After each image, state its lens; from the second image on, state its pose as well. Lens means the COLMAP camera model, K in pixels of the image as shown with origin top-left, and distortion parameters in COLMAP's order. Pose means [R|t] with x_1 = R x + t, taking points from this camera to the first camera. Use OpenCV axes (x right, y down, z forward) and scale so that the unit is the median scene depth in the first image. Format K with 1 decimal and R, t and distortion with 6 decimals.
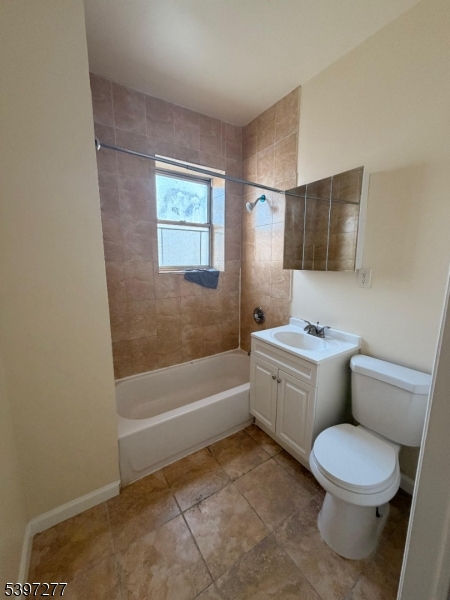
lens RADIAL K [[239.6, 0, 223.6], [0, 239.6, 297.7], [0, 0, 1]] dist [-0.000279, -0.000017]
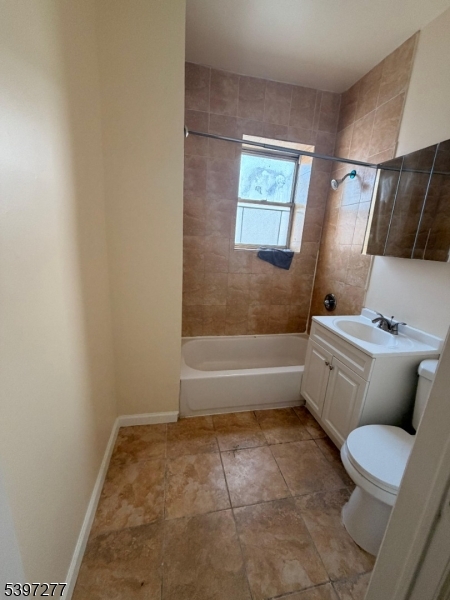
lens RADIAL K [[239.6, 0, 223.6], [0, 239.6, 297.7], [0, 0, 1]] dist [-0.000279, -0.000017]
pose [[0.928364, 0.140325, -0.344164, 0.100883], [-0.114952, 0.988993, 0.093160, 0.021137], [0.353448, -0.046924, 0.934276, -0.045457]]
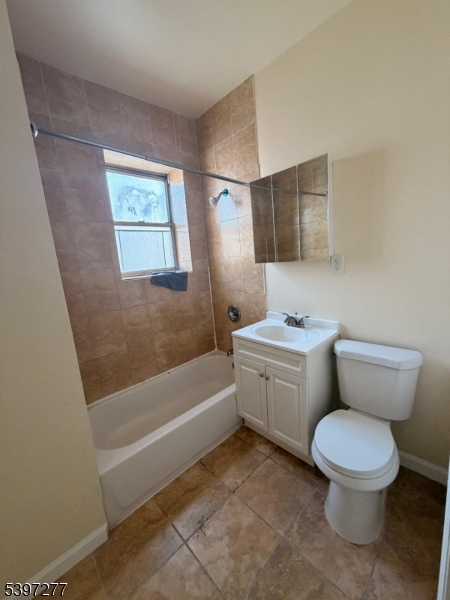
lens RADIAL K [[239.6, 0, 223.6], [0, 239.6, 297.7], [0, 0, 1]] dist [-0.000279, -0.000017]
pose [[0.981163, -0.110344, 0.158569, -0.050853], [0.110321, 0.993855, 0.008972, -0.002766], [-0.158585, 0.008691, 0.987307, 0.057458]]
